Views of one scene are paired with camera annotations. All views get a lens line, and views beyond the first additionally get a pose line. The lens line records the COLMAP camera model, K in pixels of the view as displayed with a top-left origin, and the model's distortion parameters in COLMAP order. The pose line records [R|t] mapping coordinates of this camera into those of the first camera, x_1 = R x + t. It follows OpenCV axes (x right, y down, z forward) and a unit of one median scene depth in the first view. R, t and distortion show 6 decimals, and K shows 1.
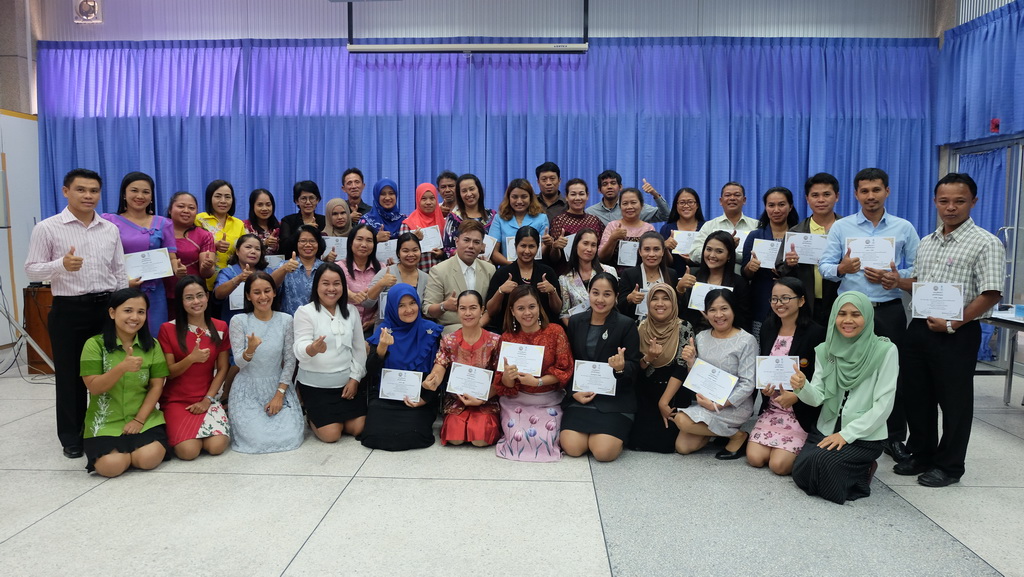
lens RADIAL K [[666.5, 0, 514.4], [0, 666.5, 274.5], [0, 0, 1]] dist [0.002146, 0.005470]
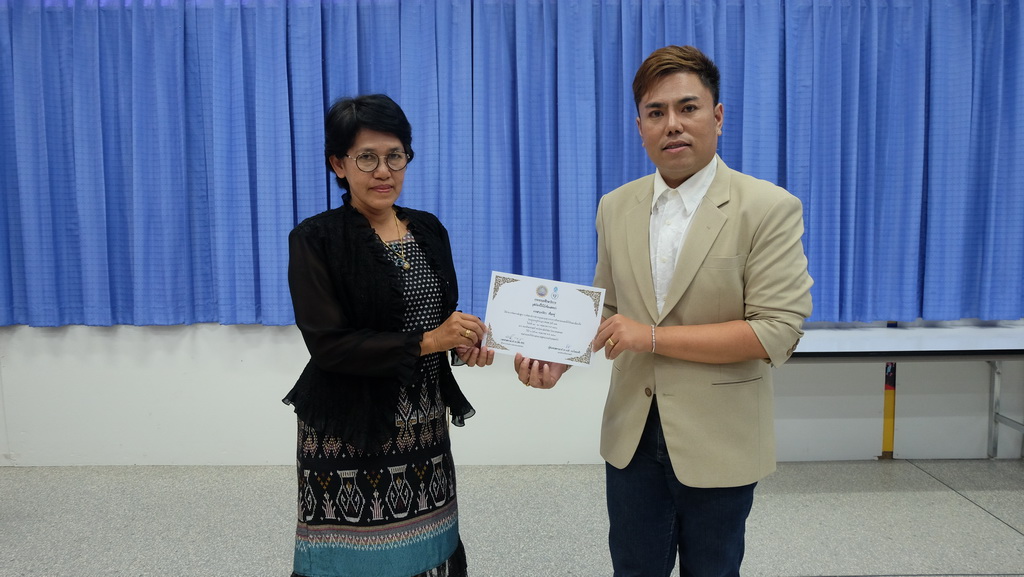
lens RADIAL K [[670.9, 0, 513.4], [0, 670.9, 274.1], [0, 0, 1]] dist [0.002650, 0.006606]
pose [[0.999585, -0.016386, 0.023702, -0.027010], [0.016363, 0.999865, 0.001151, -0.042926], [-0.023718, -0.000762, 0.999718, 0.514023]]
